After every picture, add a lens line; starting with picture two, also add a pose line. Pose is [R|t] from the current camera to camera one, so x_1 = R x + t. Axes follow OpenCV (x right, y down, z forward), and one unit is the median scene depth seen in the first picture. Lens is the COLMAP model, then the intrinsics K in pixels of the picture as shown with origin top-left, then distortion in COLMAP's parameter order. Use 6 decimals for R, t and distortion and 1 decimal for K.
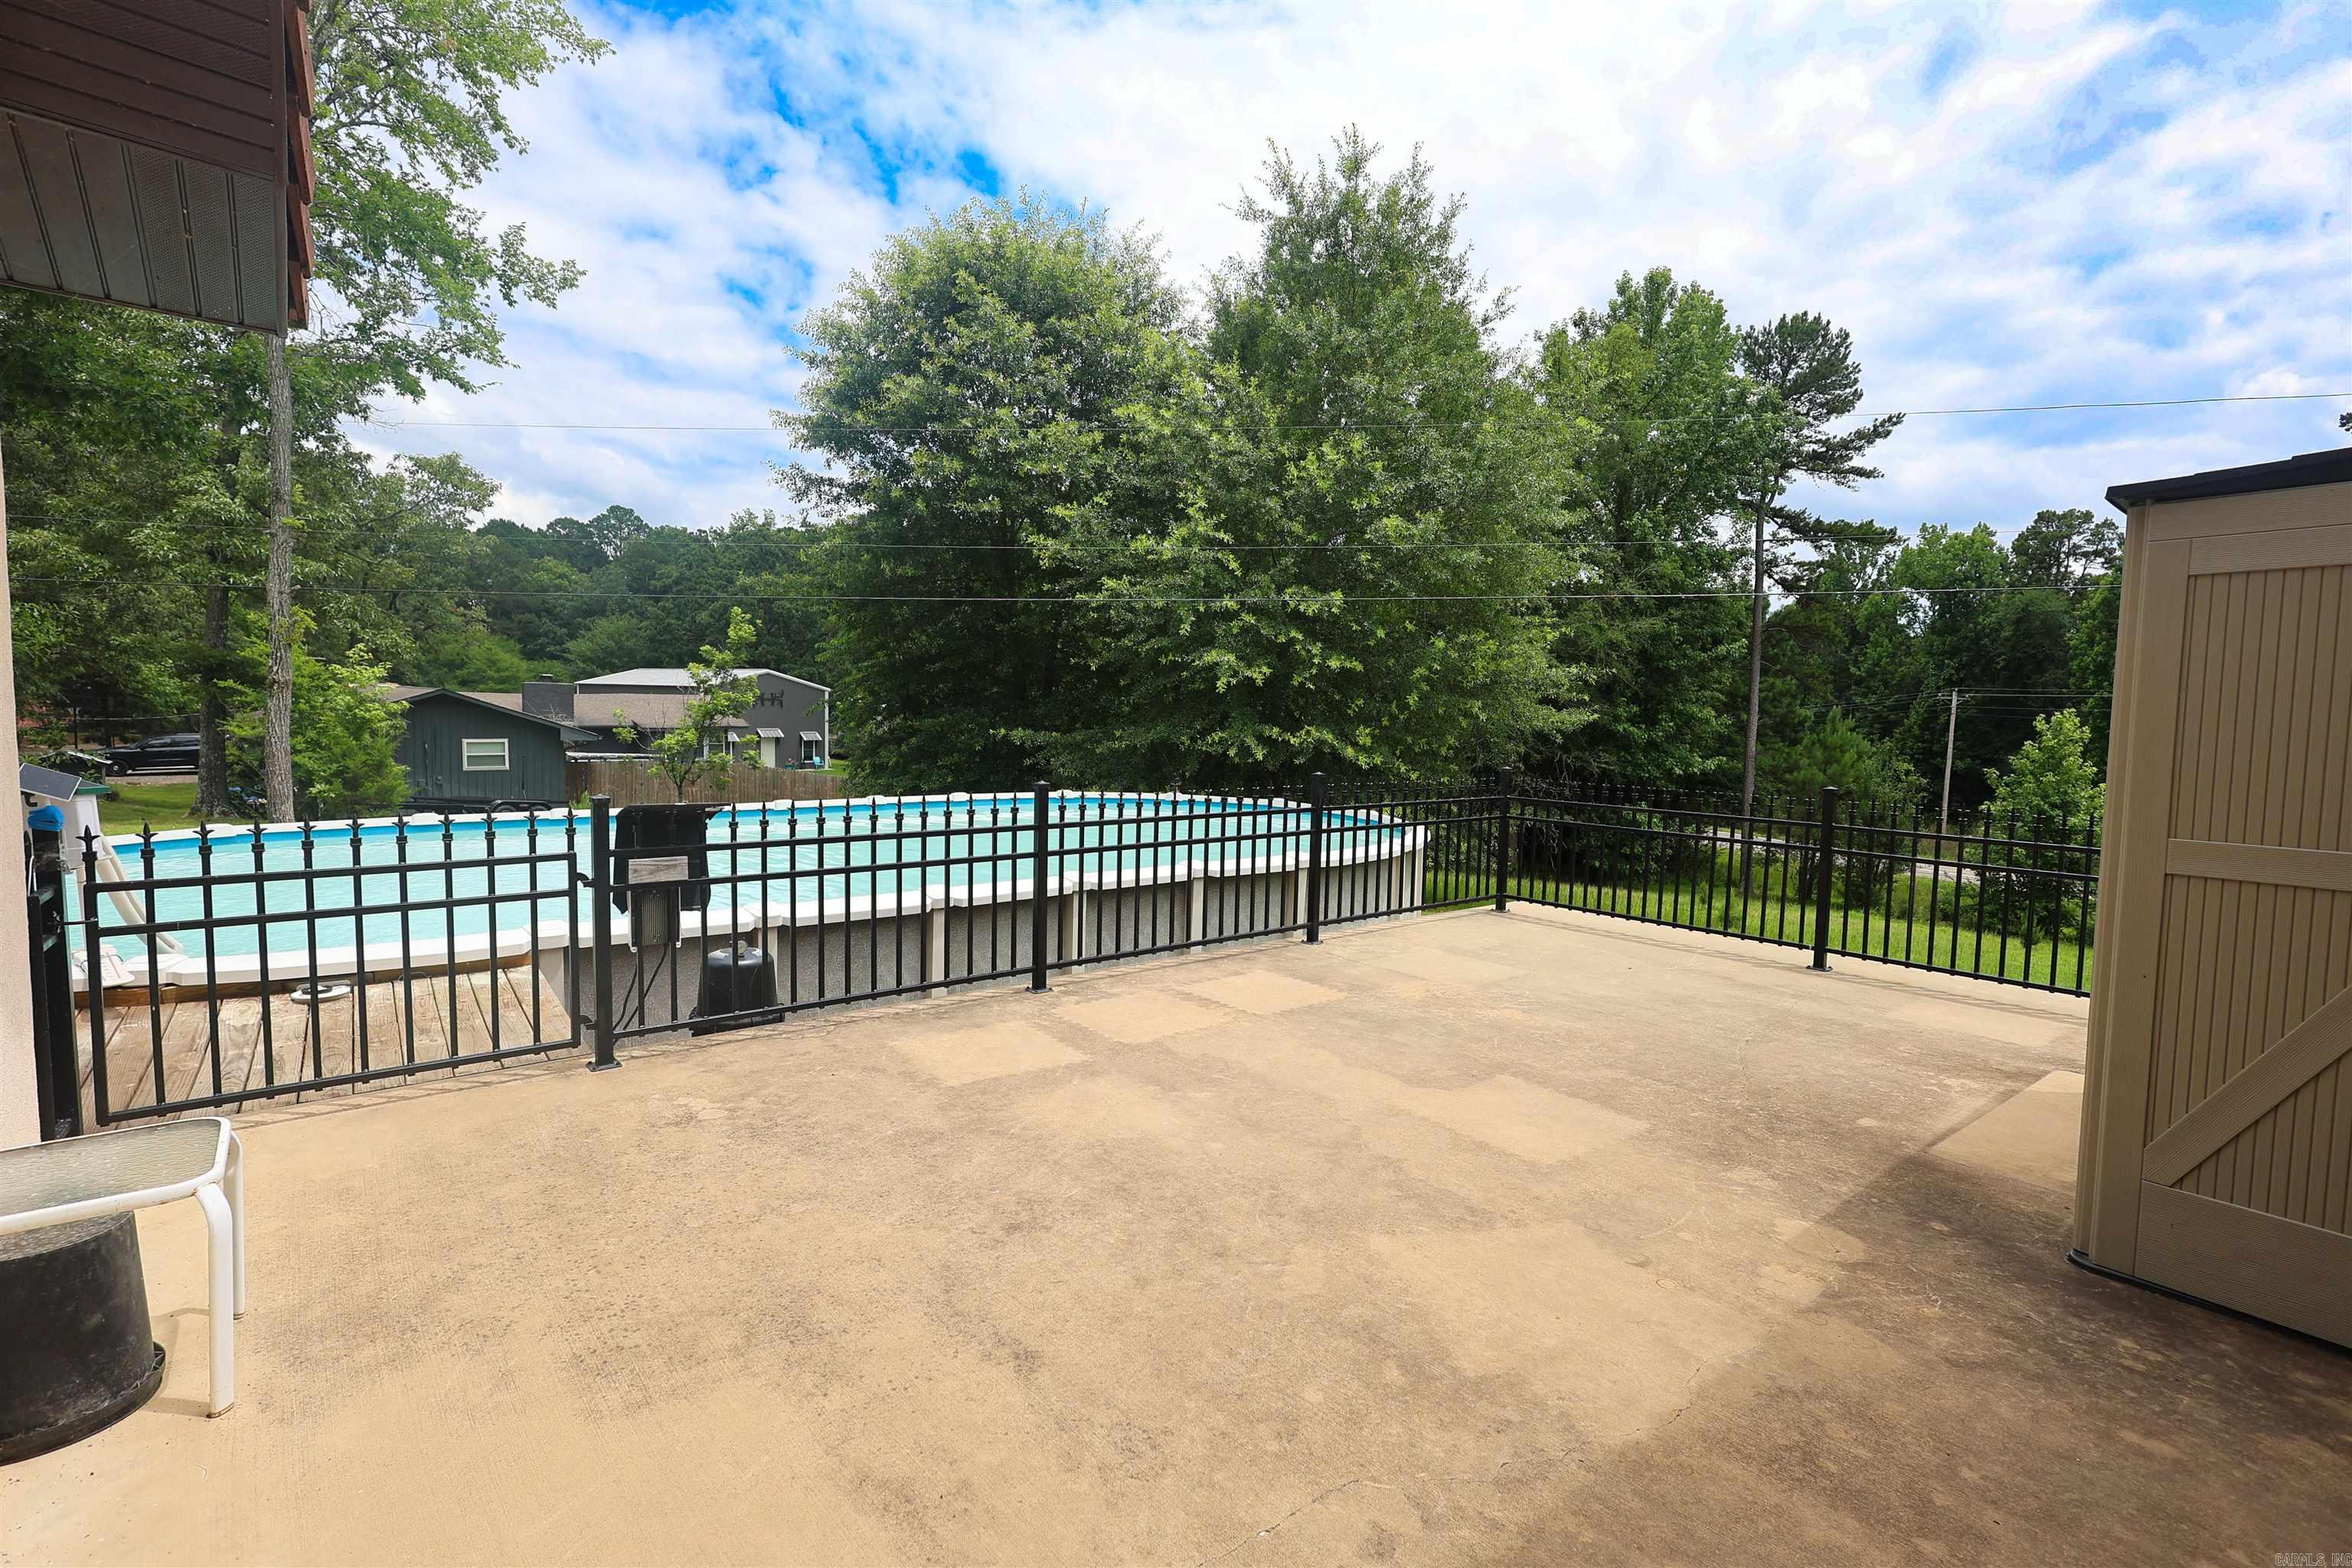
lens RADIAL K [[1099.3, 0, 1169.9], [0, 1099.3, 784.0], [0, 0, 1]] dist [-0.001068, 0.000511]
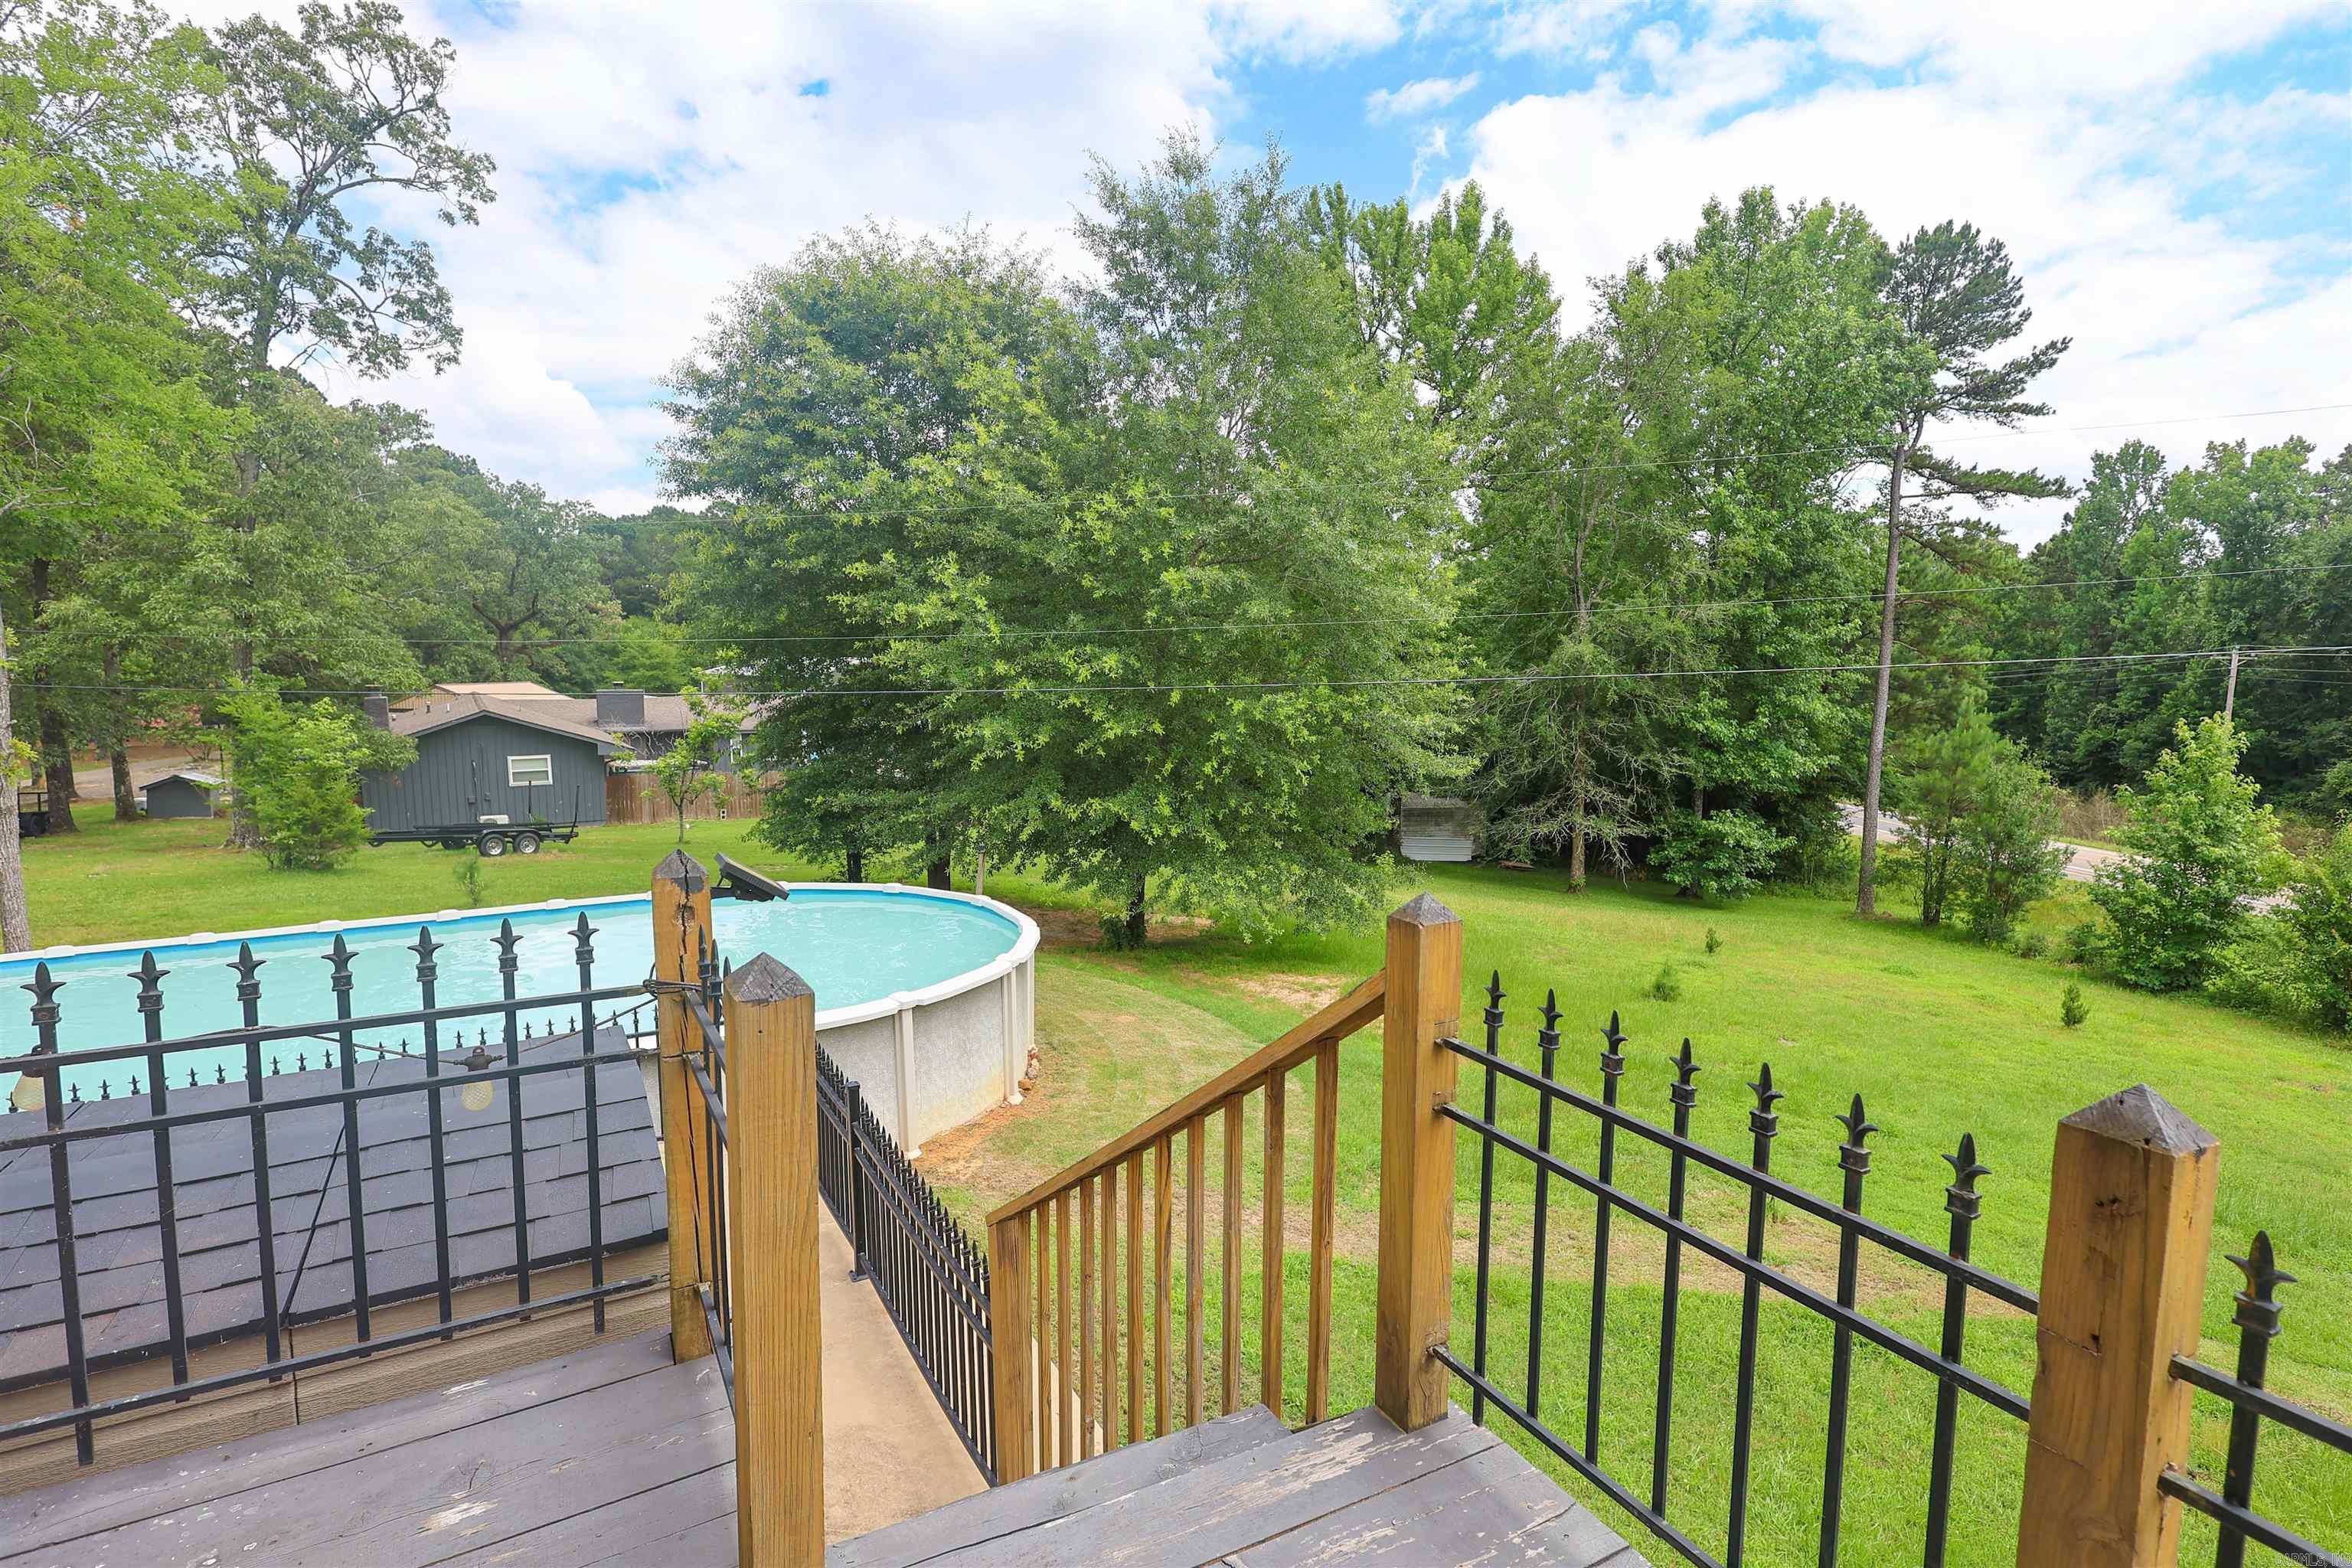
lens RADIAL K [[1165.2, 0, 1176.0], [0, 1165.2, 784.0], [0, 0, 1]] dist [-0.001594, 0.000485]
pose [[0.984734, -0.004830, -0.173998, 0.151062], [0.010996, 0.999344, 0.034495, -0.039053], [0.173717, -0.035882, 0.984142, 0.013398]]
